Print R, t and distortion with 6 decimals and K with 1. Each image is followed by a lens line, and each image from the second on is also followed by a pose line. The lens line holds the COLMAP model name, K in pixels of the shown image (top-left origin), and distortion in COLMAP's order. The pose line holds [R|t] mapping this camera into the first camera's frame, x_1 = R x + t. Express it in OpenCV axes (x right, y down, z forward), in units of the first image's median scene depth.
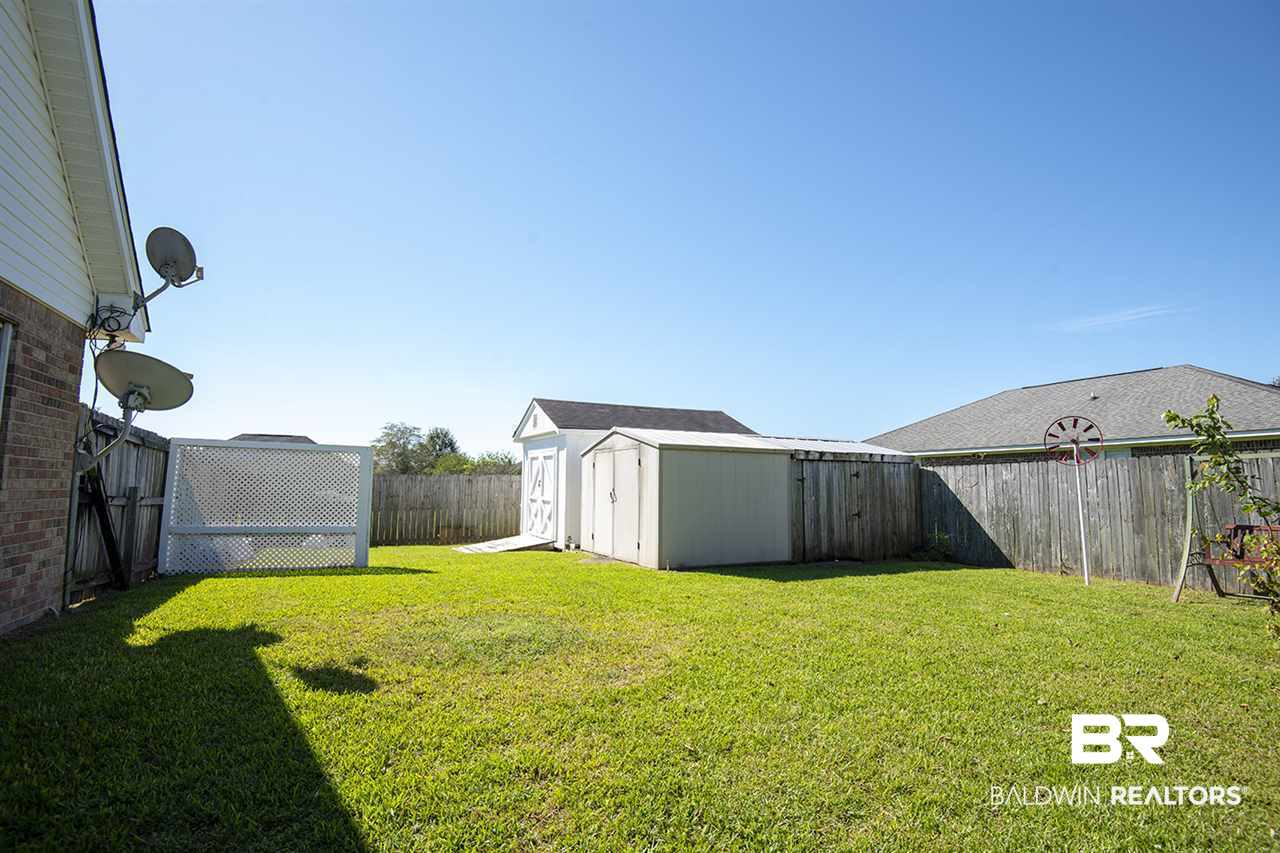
lens RADIAL K [[557.1, 0, 637.5], [0, 557.1, 426.1], [0, 0, 1]] dist [-0.029002, -0.000149]
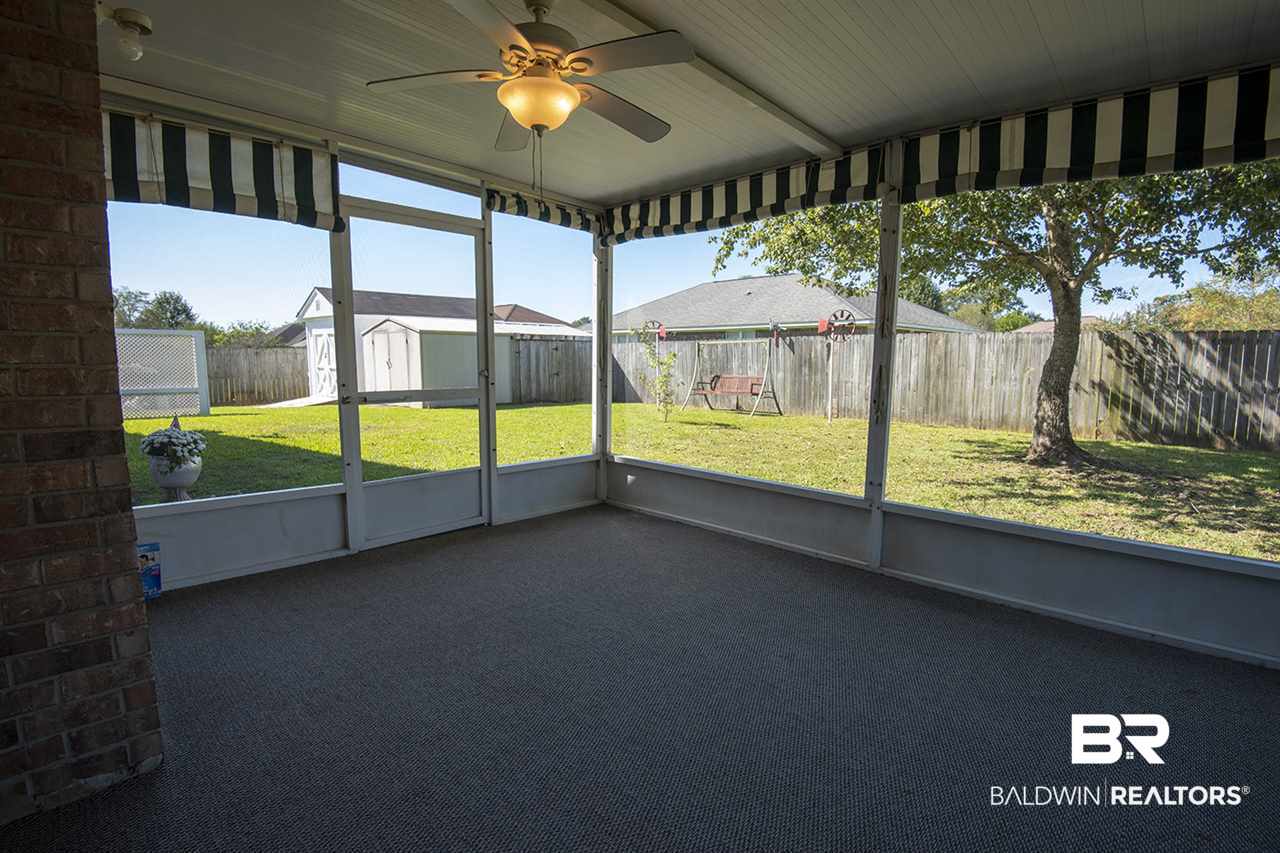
lens RADIAL K [[597.2, 0, 645.6], [0, 597.2, 426.4], [0, 0, 1]] dist [-0.001013, -0.000529]
pose [[0.933925, -0.048659, 0.354141, 0.022049], [-0.032203, 0.975211, 0.218919, -0.080823], [-0.356015, -0.215859, 0.909208, -0.712777]]
